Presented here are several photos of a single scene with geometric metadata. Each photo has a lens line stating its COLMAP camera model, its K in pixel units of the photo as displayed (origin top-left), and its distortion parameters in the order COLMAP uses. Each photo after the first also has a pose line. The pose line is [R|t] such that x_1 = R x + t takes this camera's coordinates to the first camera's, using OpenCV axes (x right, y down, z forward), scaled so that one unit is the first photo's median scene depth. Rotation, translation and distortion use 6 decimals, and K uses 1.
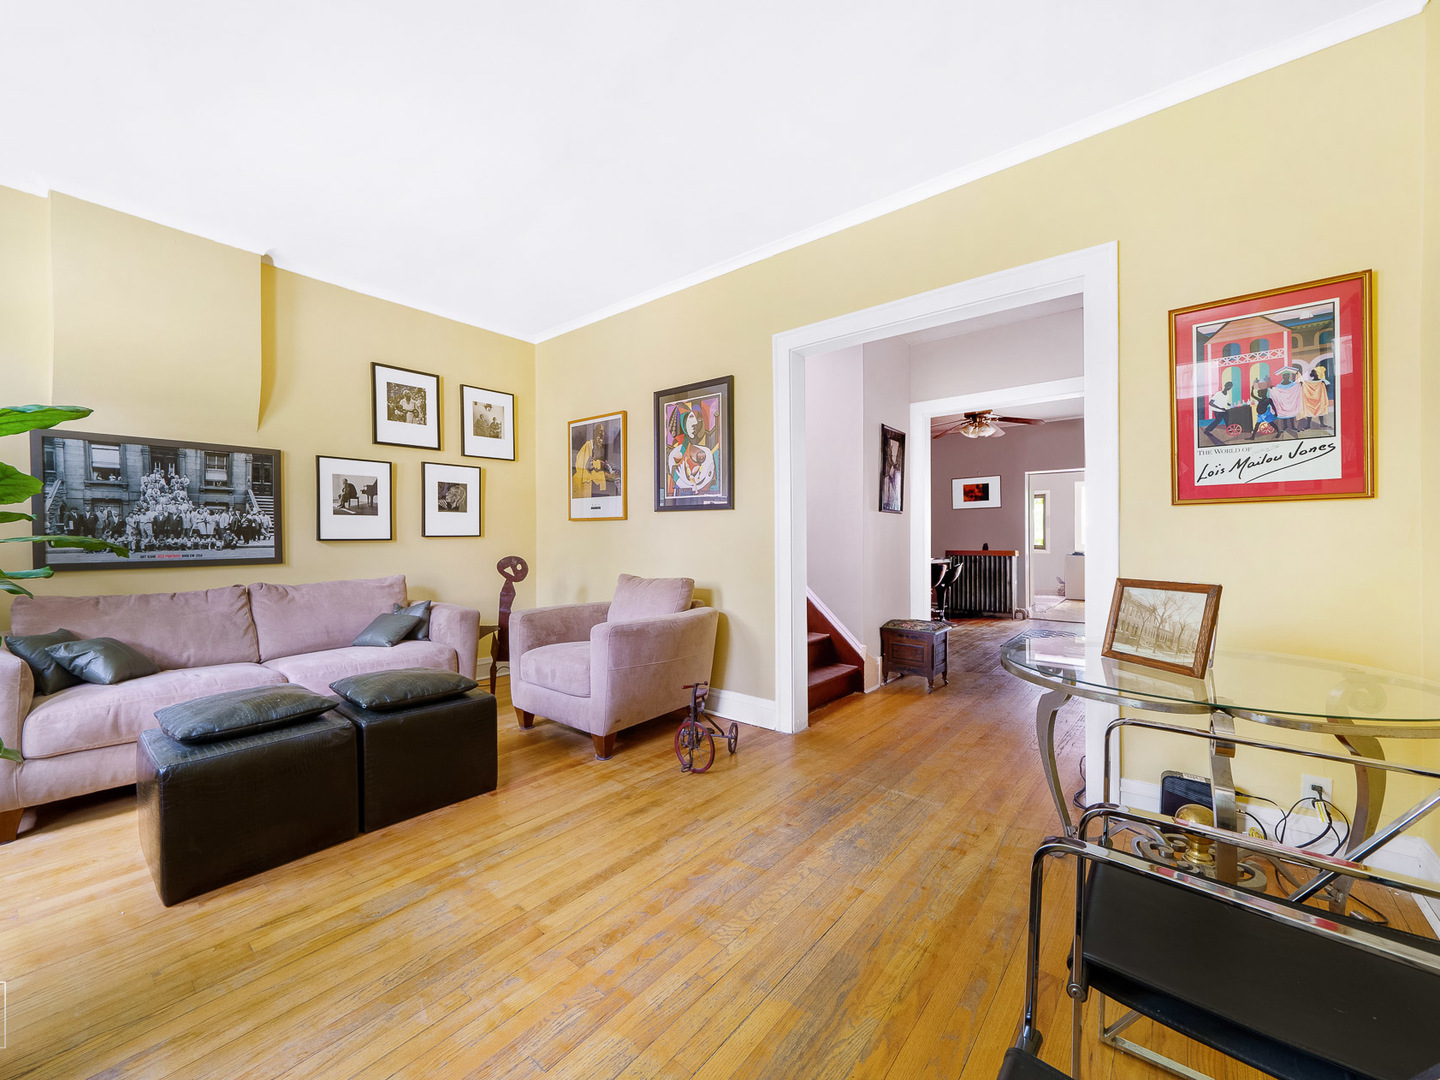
lens RADIAL K [[576.1, 0, 711.0], [0, 576.1, 538.1], [0, 0, 1]] dist [-0.001668, -0.000794]
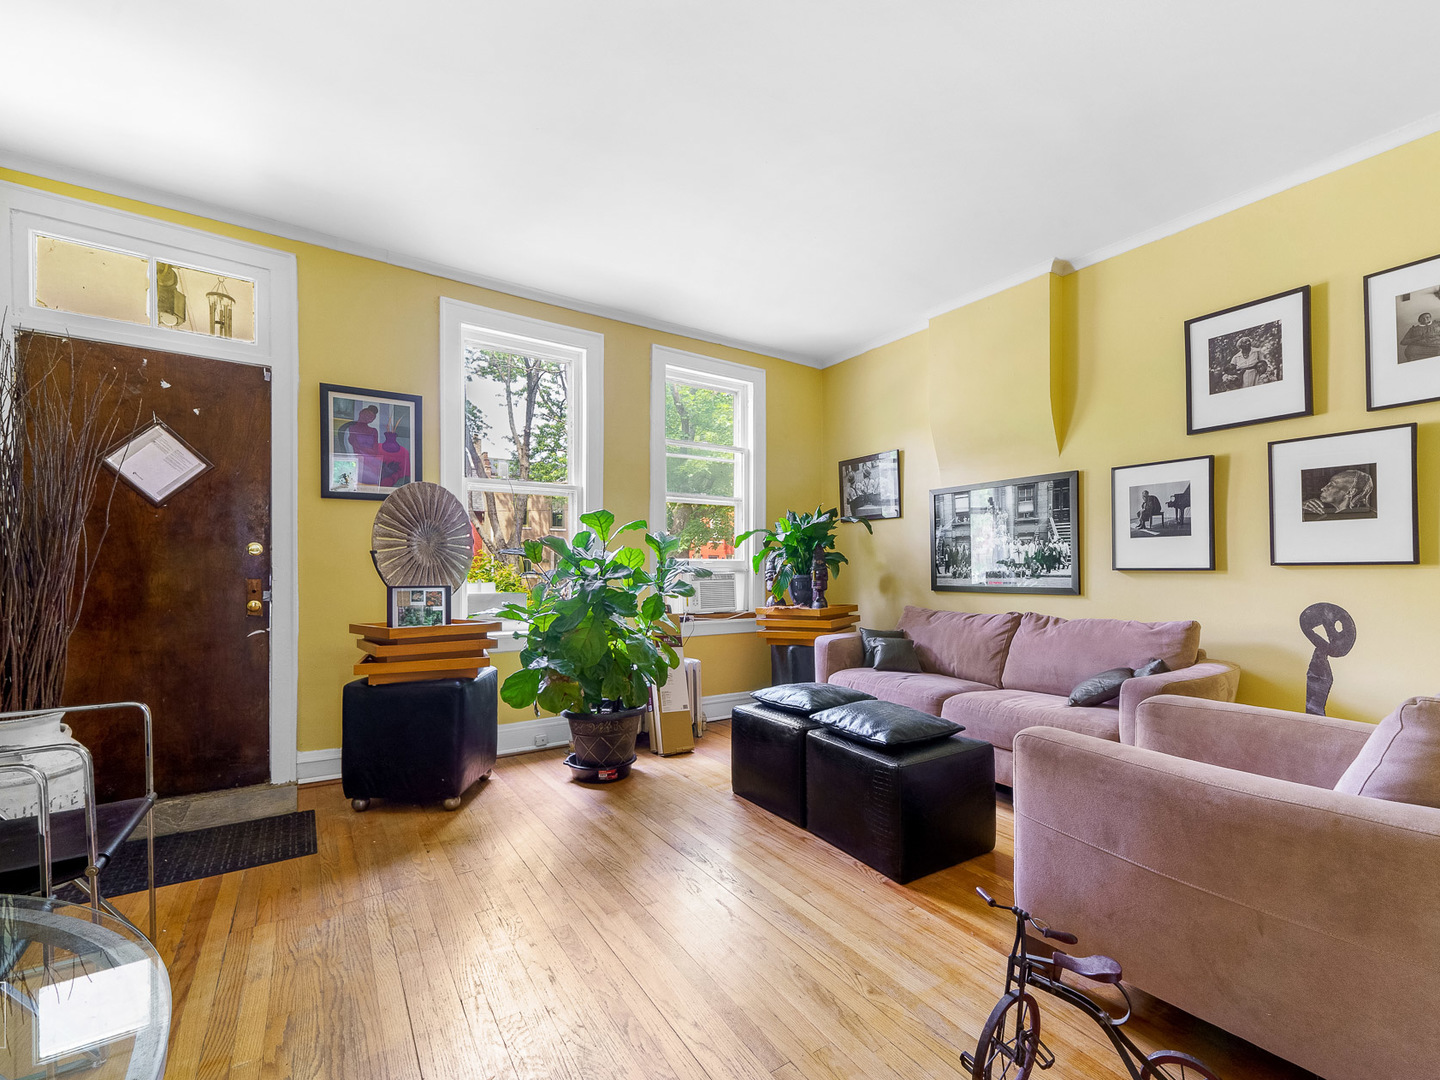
lens RADIAL K [[576.1, 0, 645.9], [0, 576.1, 576.7], [0, 0, 1]] dist [-0.001668, -0.000794]
pose [[-0.329400, 0.015043, -0.944071, 0.345445], [-0.000589, 0.999870, 0.016138, 0.000917], [0.944190, 0.005872, -0.329348, 0.665974]]
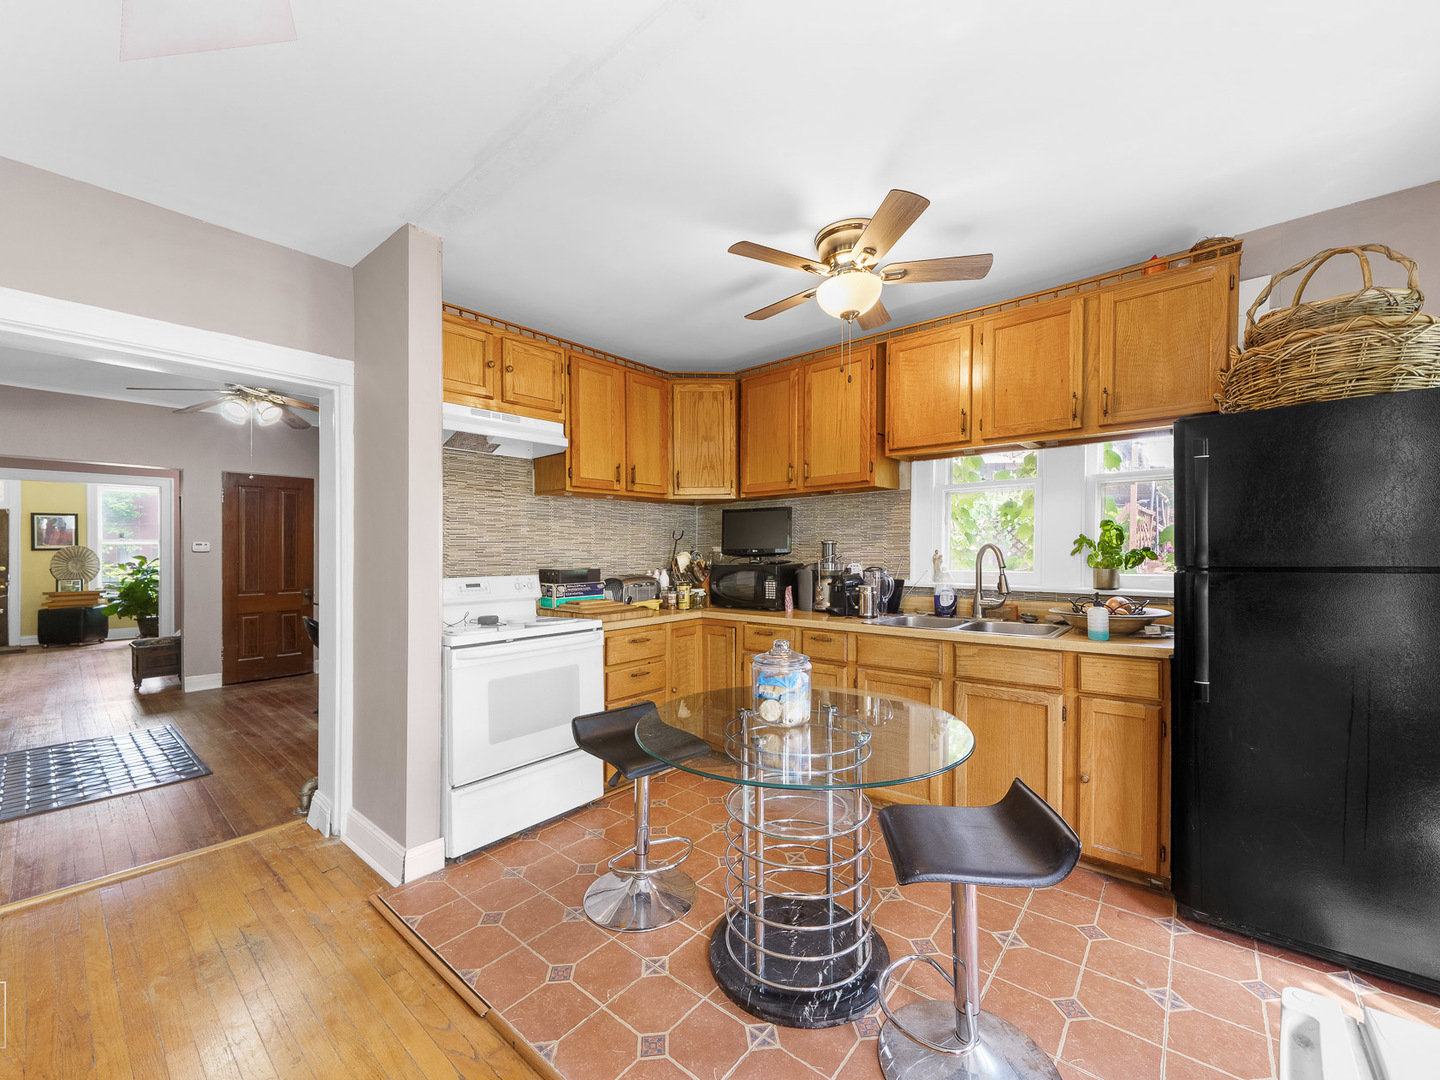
lens RADIAL K [[576.1, 0, 711.7], [0, 576.1, 544.7], [0, 0, 1]] dist [-0.001668, -0.000794]
pose [[-0.012330, 0.006000, -0.999906, 1.936338], [0.005650, 0.999966, 0.005931, -0.107704], [0.999908, -0.005576, -0.012364, 2.645655]]
